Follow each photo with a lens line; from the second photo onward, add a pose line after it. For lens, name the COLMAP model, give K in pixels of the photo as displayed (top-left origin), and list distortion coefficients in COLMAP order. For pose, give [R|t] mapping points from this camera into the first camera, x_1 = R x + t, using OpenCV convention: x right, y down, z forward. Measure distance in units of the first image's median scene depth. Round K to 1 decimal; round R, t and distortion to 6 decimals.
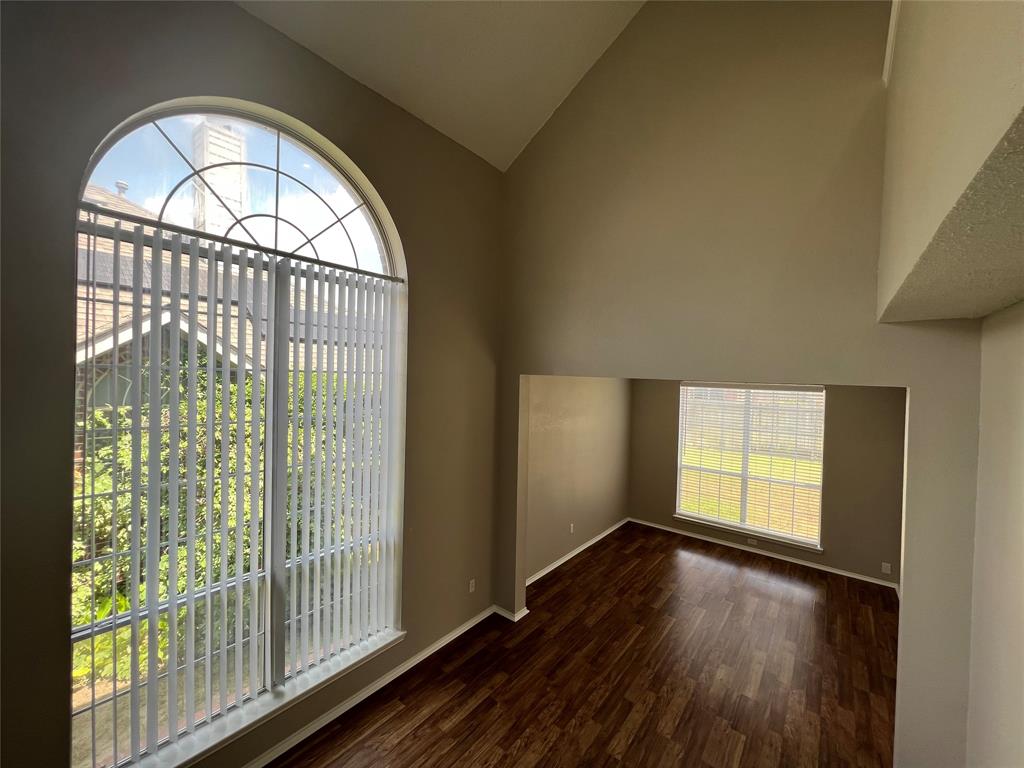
lens RADIAL K [[410.8, 0, 505.2], [0, 410.8, 382.2], [0, 0, 1]] dist [-0.004226, 0.000519]
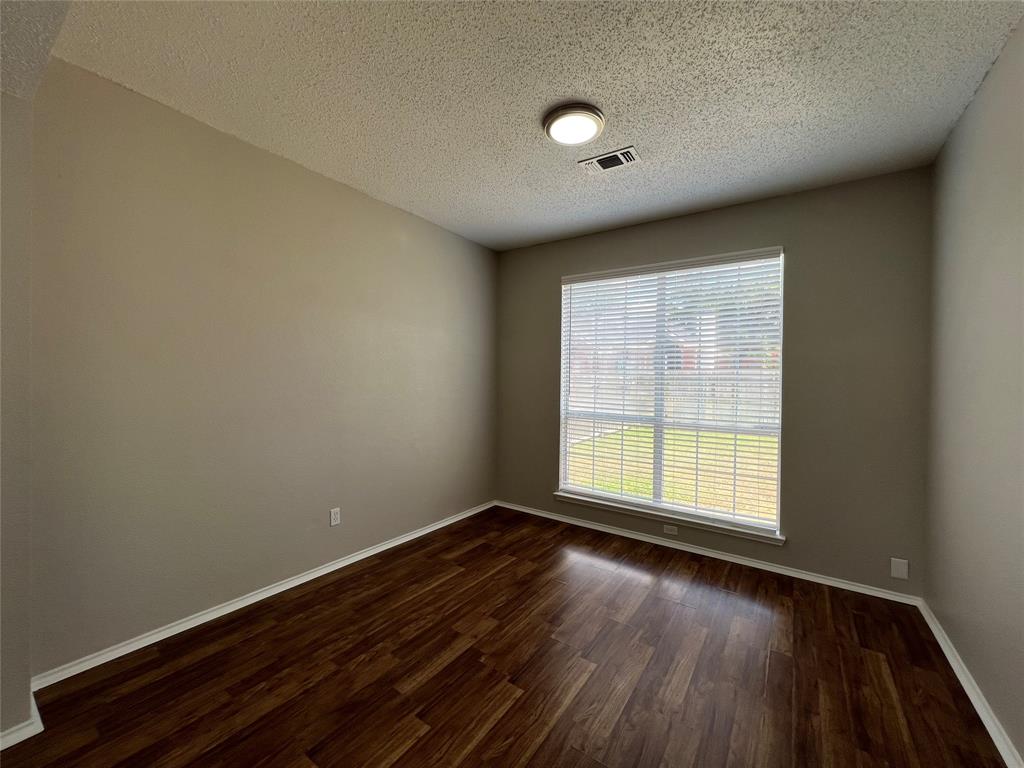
lens RADIAL K [[410.8, 0, 505.4], [0, 410.8, 383.3], [0, 0, 1]] dist [-0.004226, 0.000519]
pose [[0.997782, -0.015166, 0.064808, 0.339367], [0.015330, 0.999880, -0.002029, 0.180777], [-0.064770, 0.003018, 0.997896, 0.436486]]
